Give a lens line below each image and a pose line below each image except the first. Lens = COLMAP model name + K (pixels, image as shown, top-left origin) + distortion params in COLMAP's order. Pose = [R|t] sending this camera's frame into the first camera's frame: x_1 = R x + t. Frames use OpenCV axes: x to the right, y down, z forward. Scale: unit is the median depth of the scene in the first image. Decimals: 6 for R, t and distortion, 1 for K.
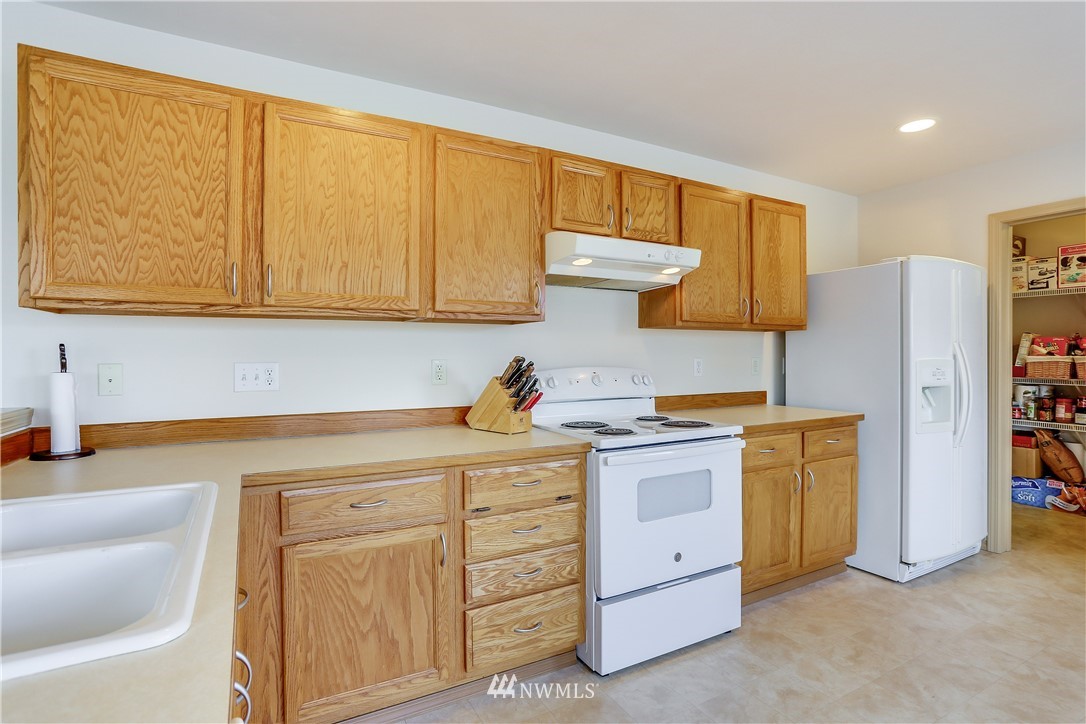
lens RADIAL K [[511.2, 0, 541.9], [0, 511.2, 360.2], [0, 0, 1]] dist [-0.023658, 0.002735]
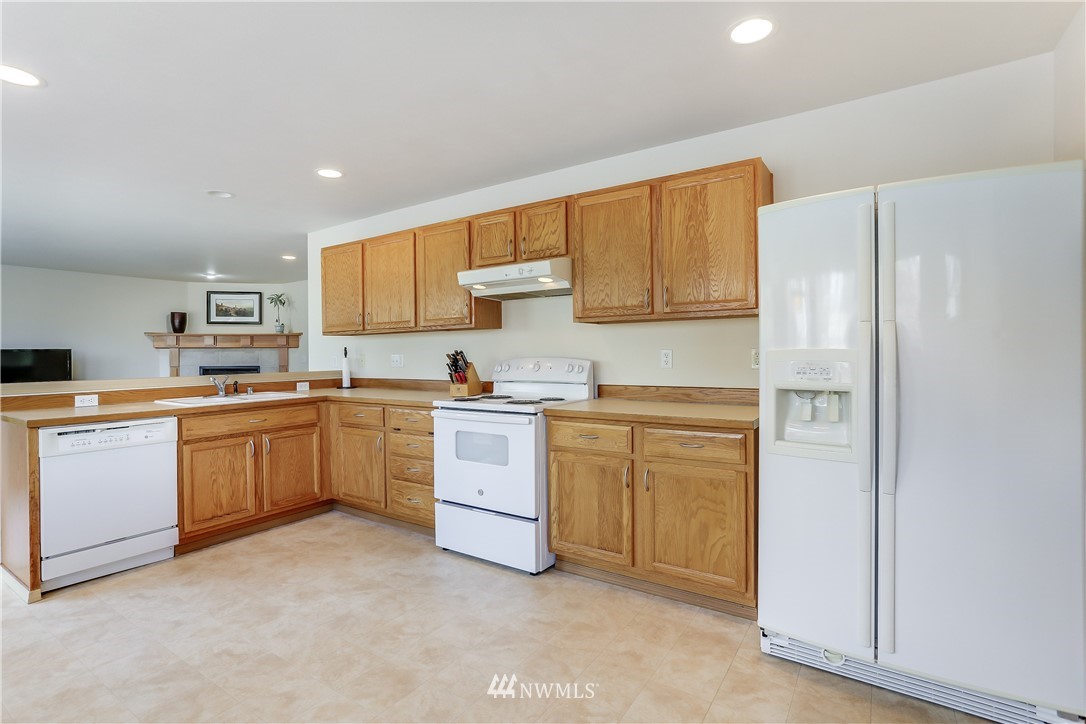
lens RADIAL K [[511.2, 0, 542.1], [0, 511.2, 353.8], [0, 0, 1]] dist [-0.023658, 0.002735]
pose [[0.480613, 0.001143, -0.876932, 1.483518], [0.003689, 0.999988, 0.003326, -0.000386], [0.876925, -0.004833, 0.480603, 0.442131]]
